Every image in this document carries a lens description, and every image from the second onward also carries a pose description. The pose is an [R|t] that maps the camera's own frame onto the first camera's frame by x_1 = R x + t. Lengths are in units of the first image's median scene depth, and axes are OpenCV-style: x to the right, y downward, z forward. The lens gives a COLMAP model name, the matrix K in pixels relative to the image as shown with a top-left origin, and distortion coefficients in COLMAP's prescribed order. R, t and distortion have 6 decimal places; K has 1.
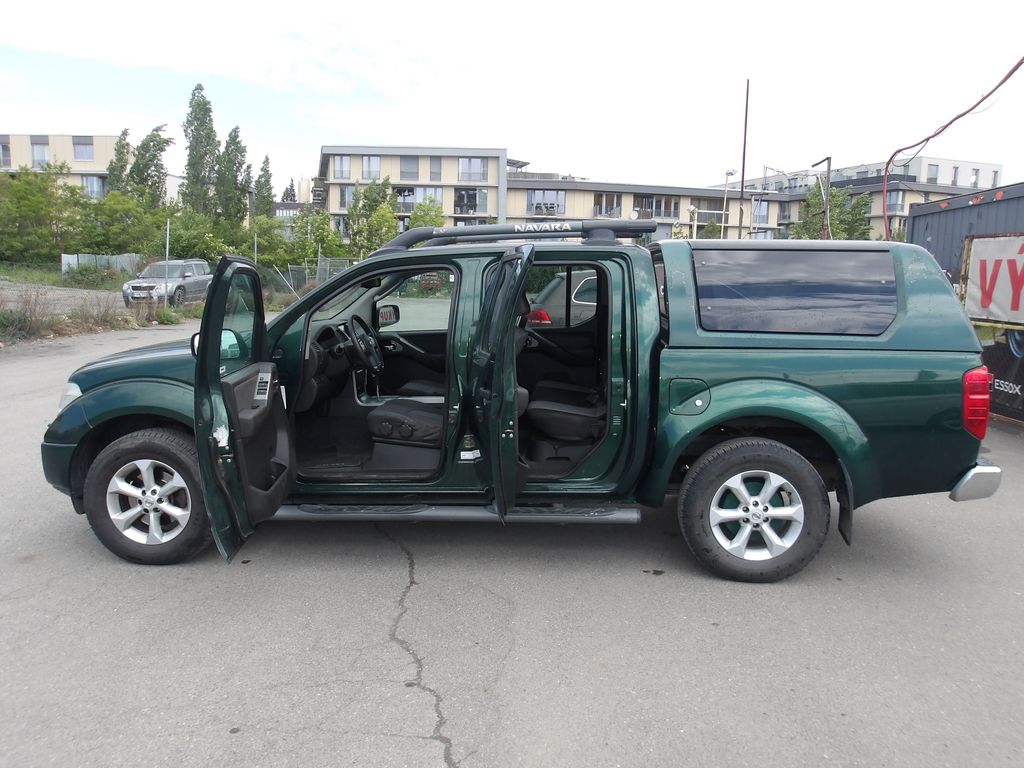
lens RADIAL K [[861.9, 0, 512.1], [0, 861.9, 415.2], [0, 0, 1]] dist [-0.015023, 0.002517]
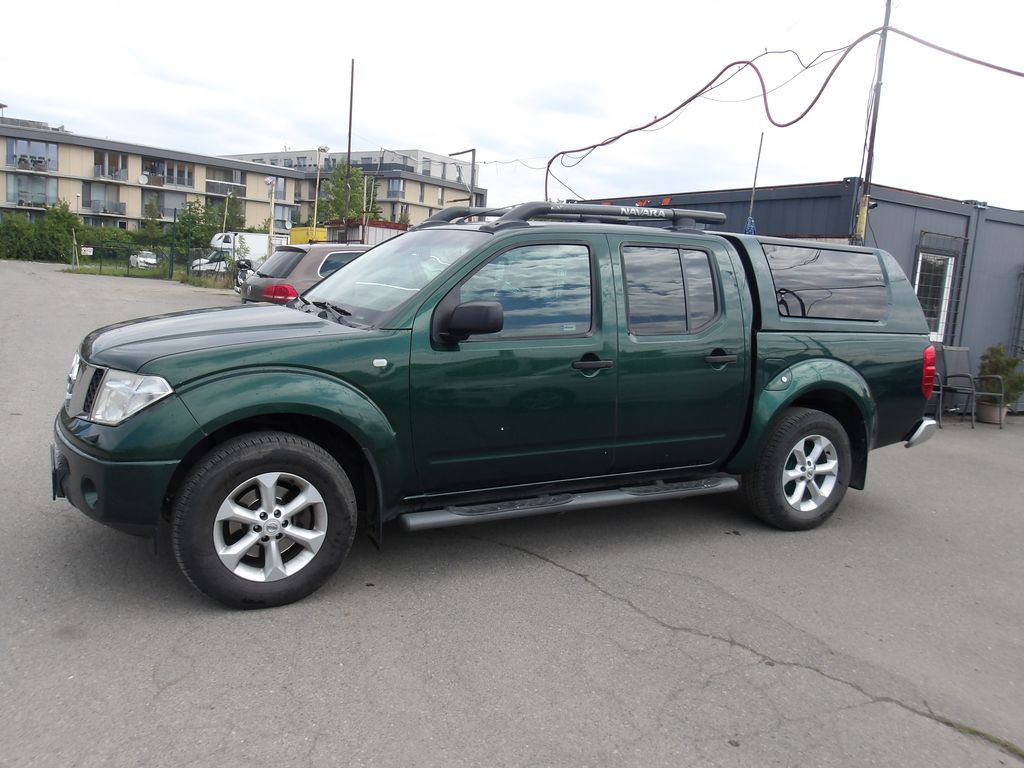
lens RADIAL K [[868.5, 0, 505.4], [0, 868.5, 387.2], [0, 0, 1]] dist [-0.010618, 0.003383]
pose [[0.838600, -0.035700, 0.543576, -0.668566], [0.038270, 0.999246, 0.006587, -0.023043], [-0.543401, 0.015279, 0.839334, 0.220352]]
